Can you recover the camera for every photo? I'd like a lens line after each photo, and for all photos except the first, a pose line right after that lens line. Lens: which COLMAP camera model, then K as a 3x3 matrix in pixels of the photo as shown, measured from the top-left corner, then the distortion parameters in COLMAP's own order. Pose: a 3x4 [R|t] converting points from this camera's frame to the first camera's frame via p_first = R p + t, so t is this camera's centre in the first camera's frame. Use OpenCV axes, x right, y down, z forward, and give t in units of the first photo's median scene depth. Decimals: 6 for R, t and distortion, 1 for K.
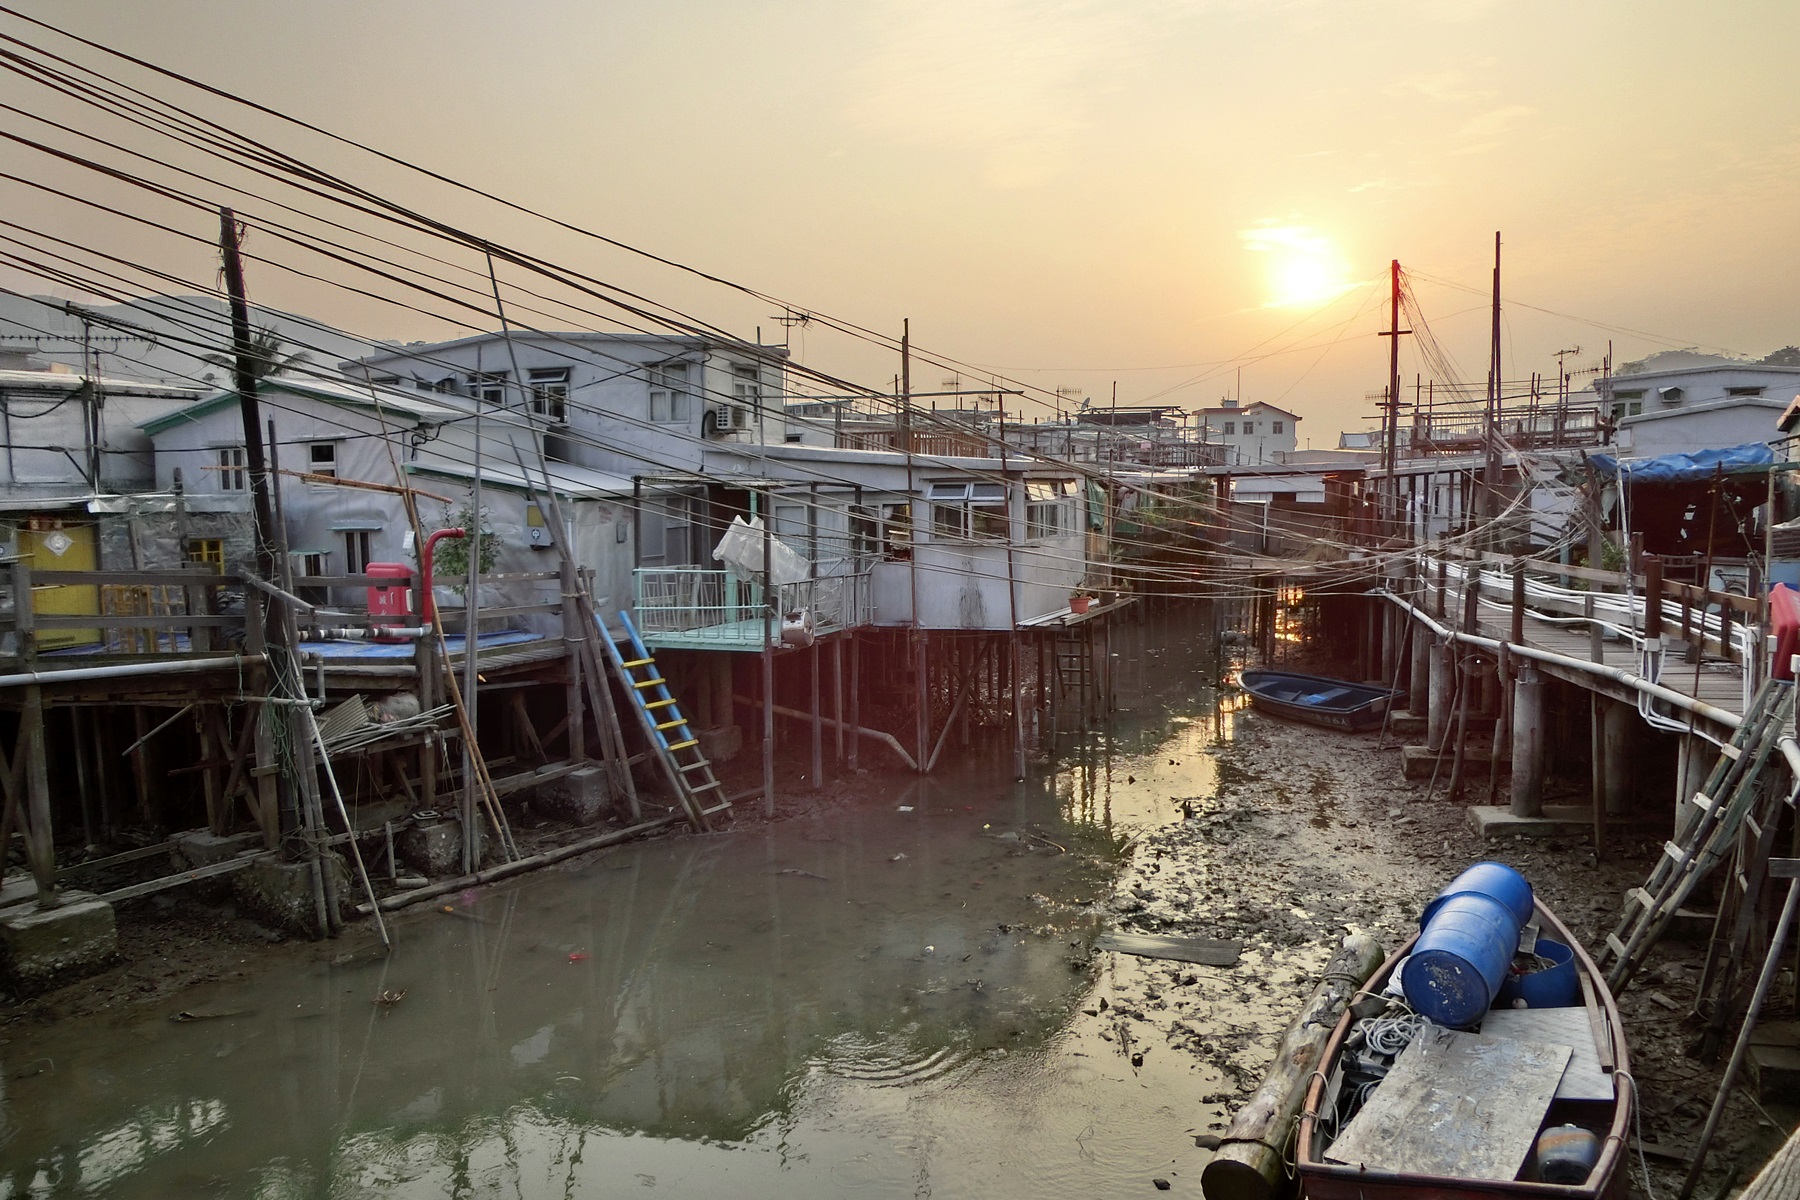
lens RADIAL K [[1272.7, 0, 897.6], [0, 1272.7, 607.4], [0, 0, 1]] dist [0.001964, -0.008198]
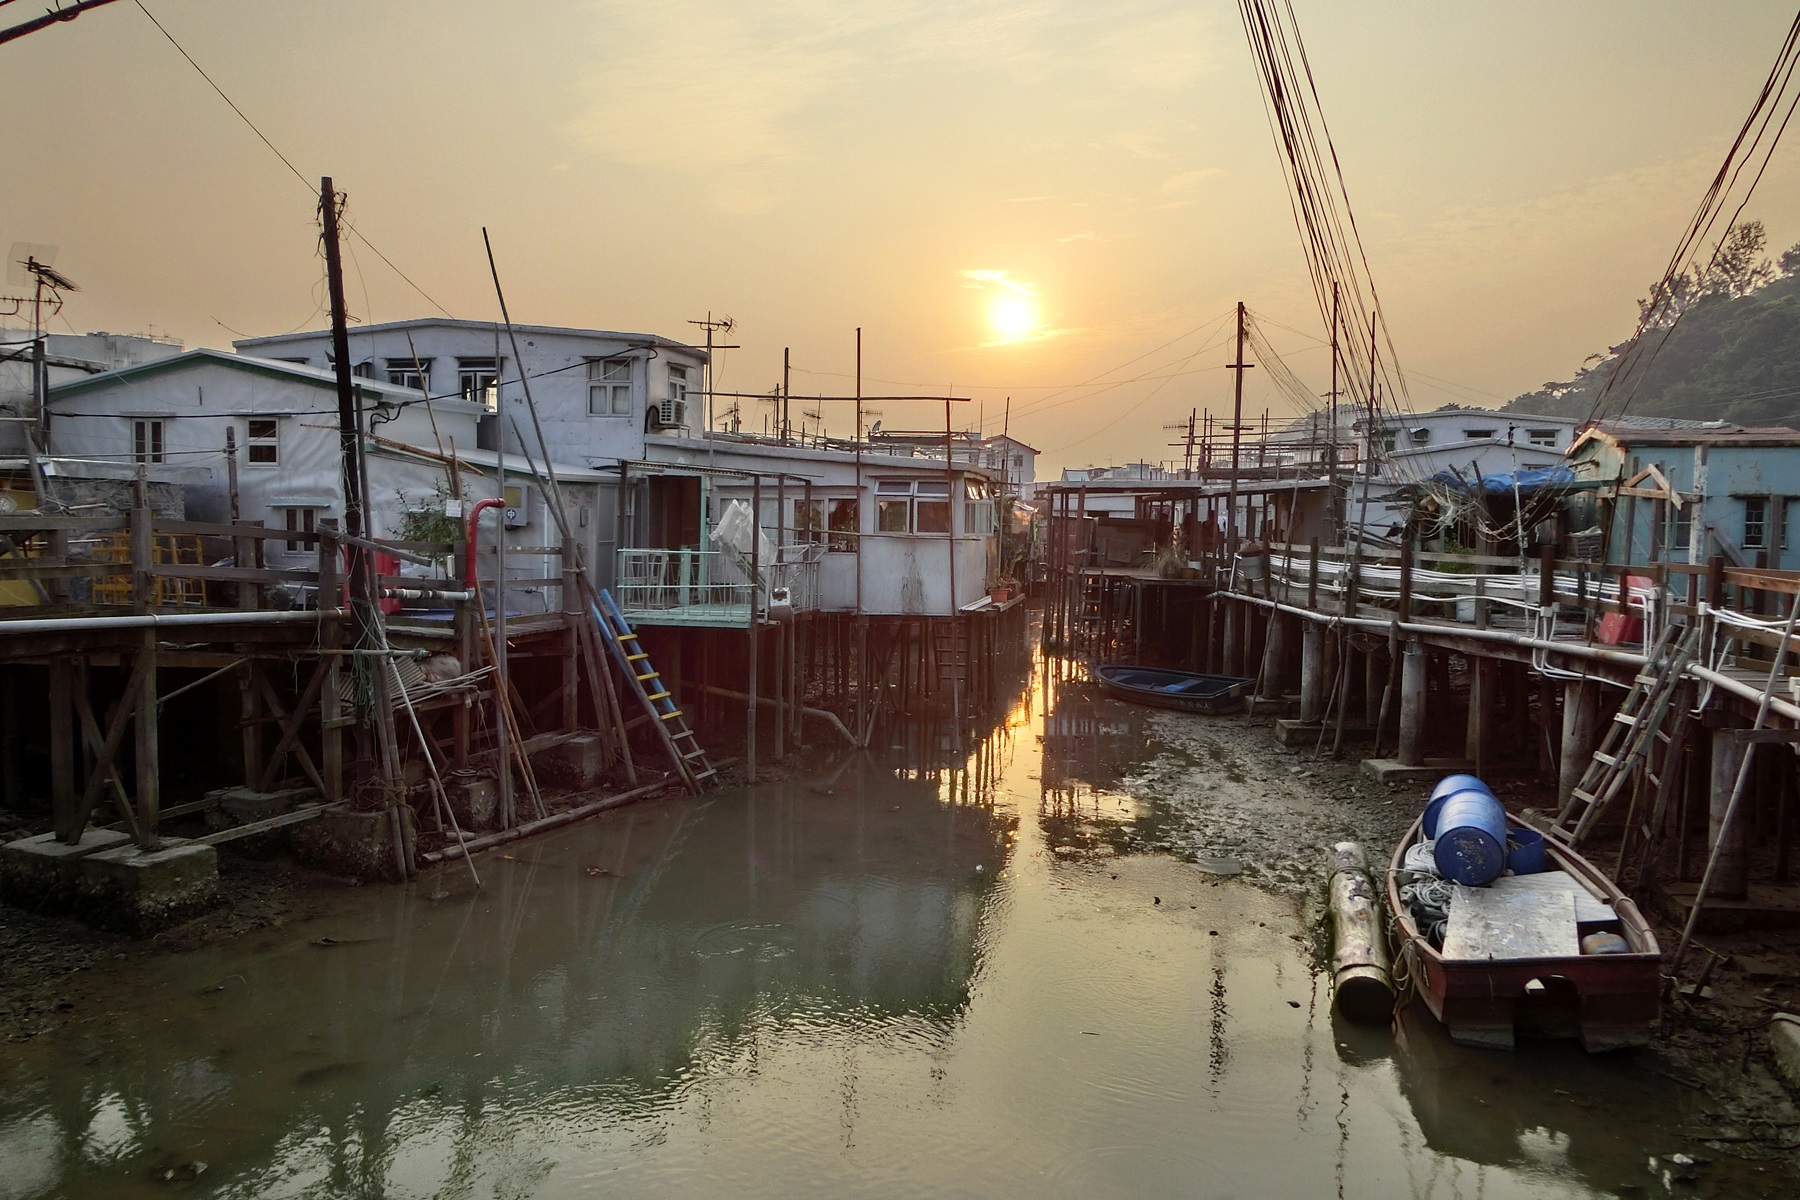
lens RADIAL K [[1272.7, 0, 902.0], [0, 1272.7, 599.6], [0, 0, 1]] dist [0.001964, -0.008198]
pose [[0.979961, 0.015795, 0.198563, -0.197690], [-0.010804, 0.999598, -0.026194, 0.039131], [-0.198897, 0.023524, 0.979738, -0.078791]]
